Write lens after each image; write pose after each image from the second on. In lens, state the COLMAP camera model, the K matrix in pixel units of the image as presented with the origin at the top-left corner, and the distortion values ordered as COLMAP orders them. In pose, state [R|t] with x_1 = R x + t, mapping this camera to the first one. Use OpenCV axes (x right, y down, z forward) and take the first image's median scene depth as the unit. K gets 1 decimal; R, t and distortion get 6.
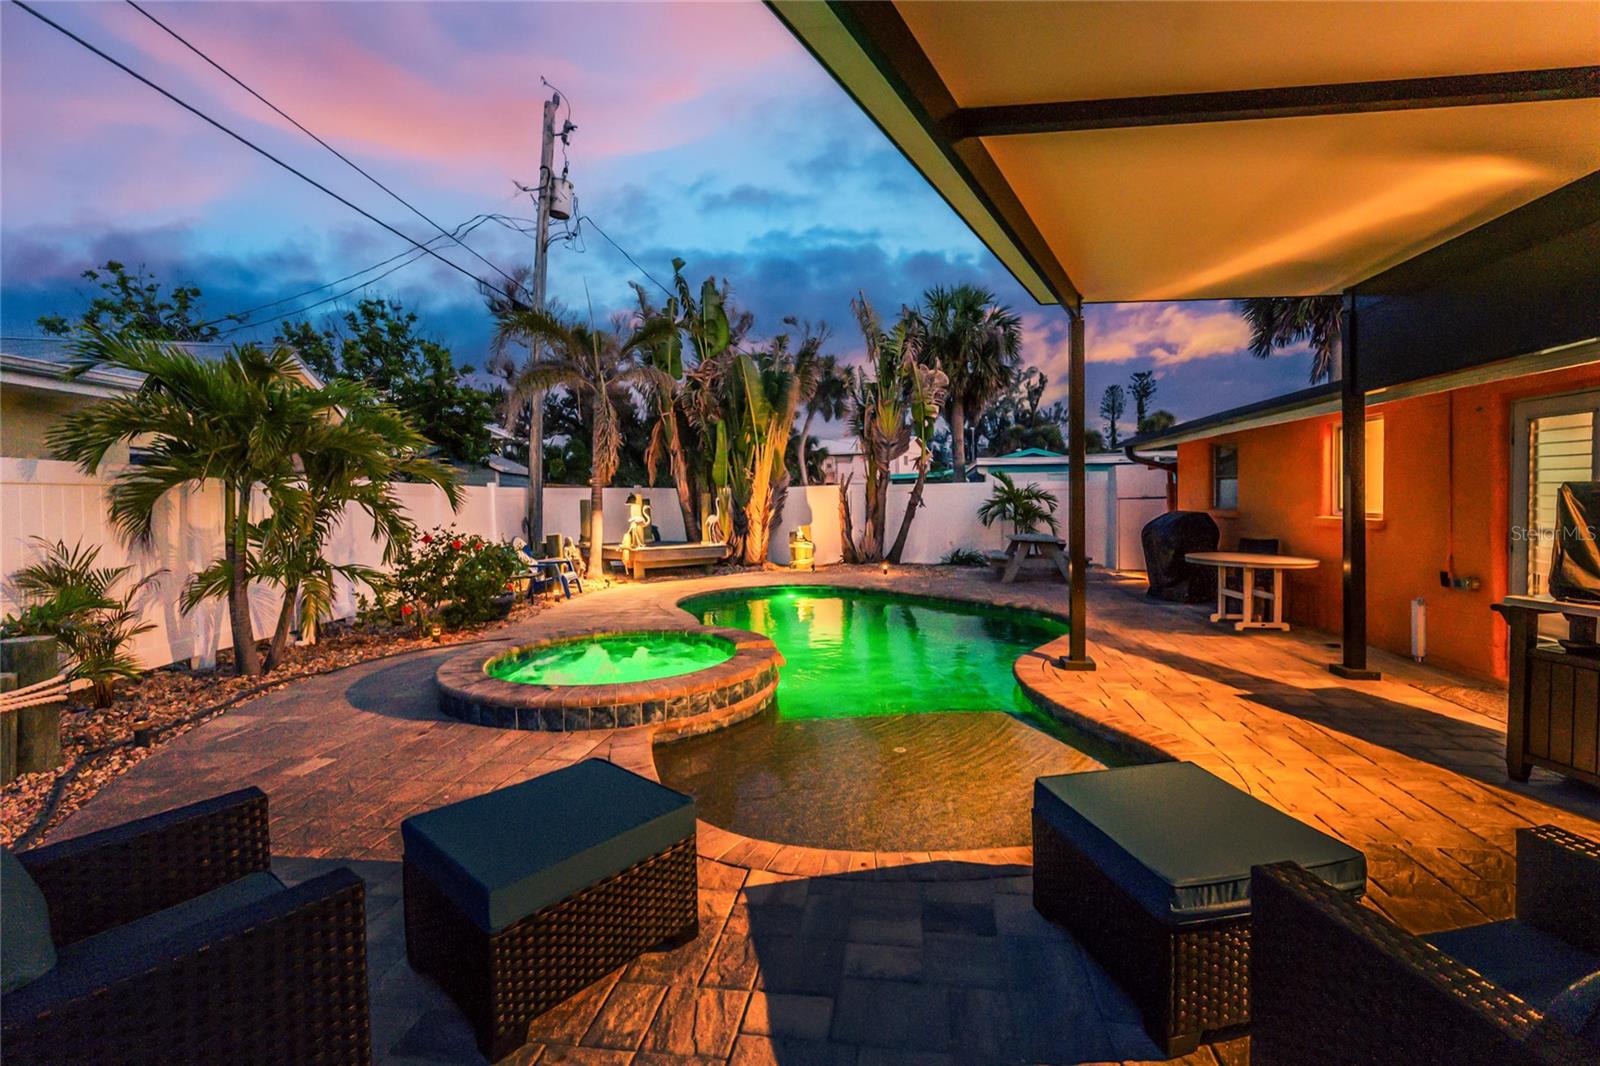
lens RADIAL K [[684.3, 0, 793.0], [0, 684.3, 506.4], [0, 0, 1]] dist [-0.000222, -0.000283]
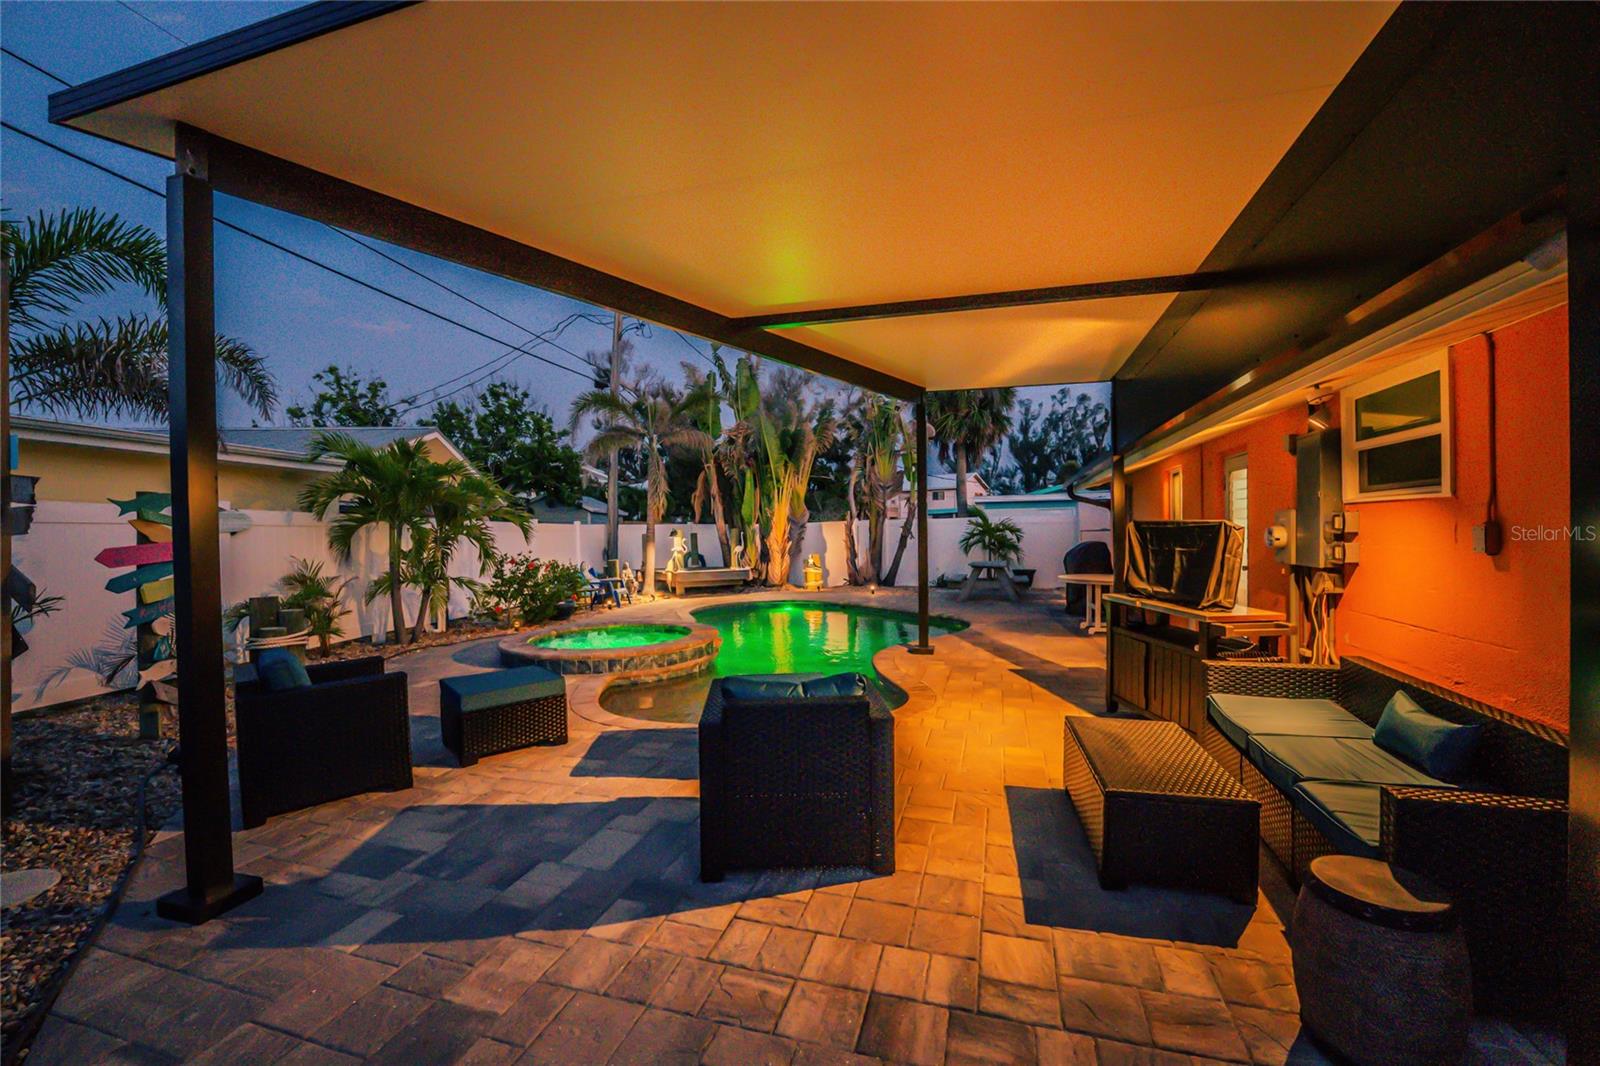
lens RADIAL K [[665.6, 0, 800.0], [0, 665.6, 533.0], [0, 0, 1]] dist [-0.037820, 0.006495]
pose [[0.987284, -0.003760, -0.158922, 0.287142], [0.002340, 0.999956, -0.009120, 0.001513], [0.158949, 0.008632, 0.987249, -0.288017]]
